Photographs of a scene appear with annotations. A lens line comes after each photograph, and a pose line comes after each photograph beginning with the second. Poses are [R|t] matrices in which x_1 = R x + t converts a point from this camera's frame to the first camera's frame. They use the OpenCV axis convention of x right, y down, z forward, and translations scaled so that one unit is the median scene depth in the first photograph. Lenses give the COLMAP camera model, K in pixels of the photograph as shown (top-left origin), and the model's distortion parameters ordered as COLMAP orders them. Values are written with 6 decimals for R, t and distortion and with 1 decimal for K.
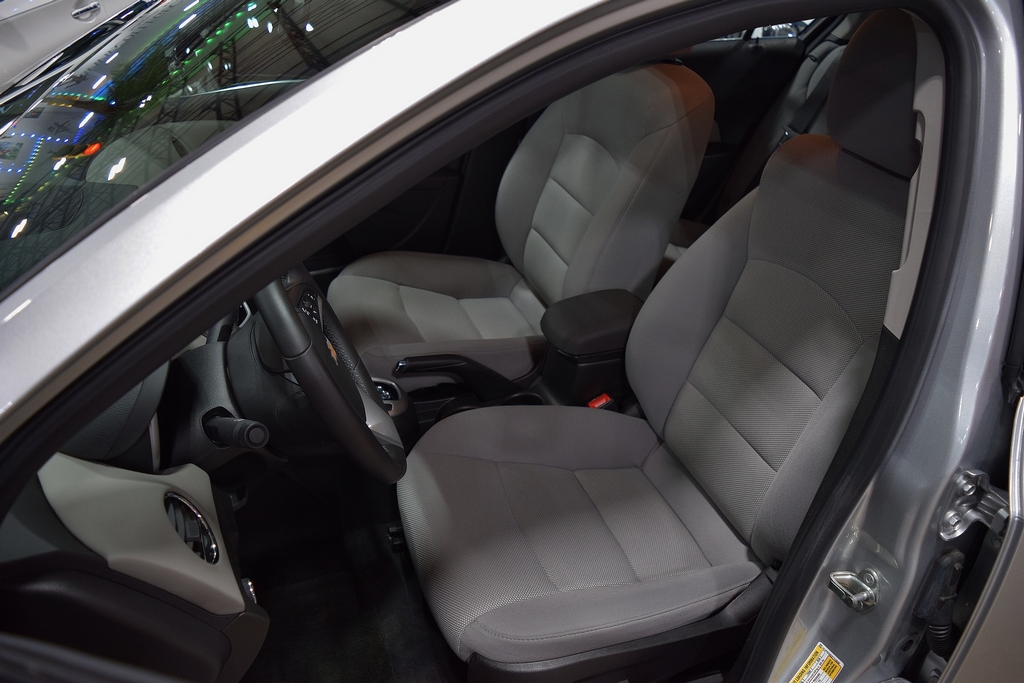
lens RADIAL K [[794.5, 0, 510.8], [0, 794.5, 342.6], [0, 0, 1]] dist [-0.093056, 0.018909]
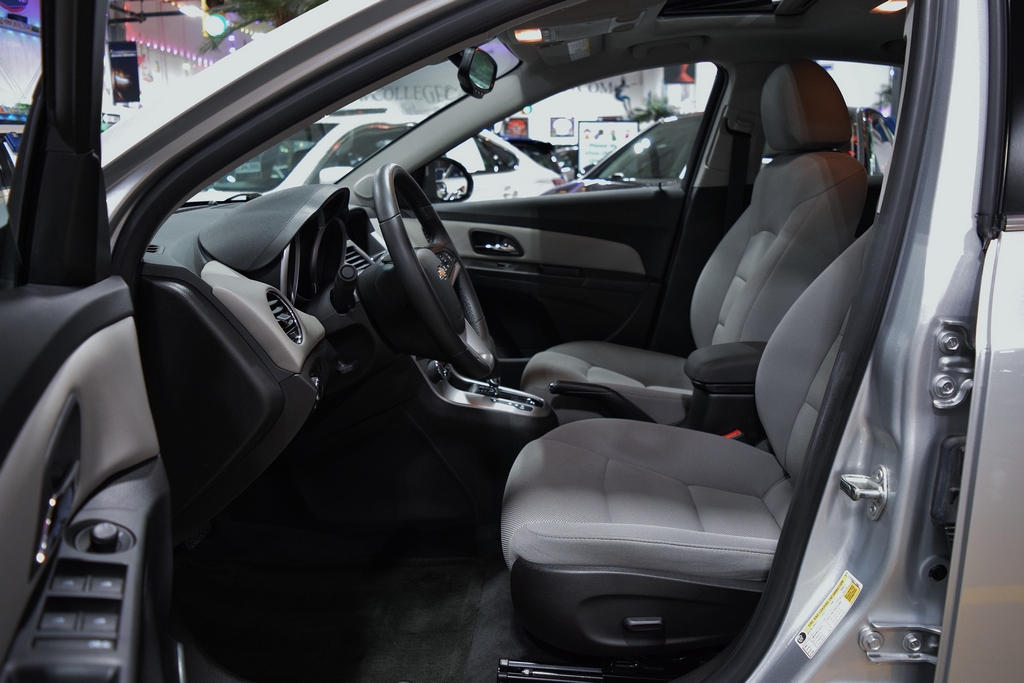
lens RADIAL K [[794.5, 0, 515.2], [0, 794.5, 335.3], [0, 0, 1]] dist [-0.093056, 0.018909]
pose [[0.916485, 0.036506, -0.398400, 0.266023], [-0.167075, 0.939758, -0.298229, 0.312652], [0.363512, 0.339885, 0.867374, -0.027689]]
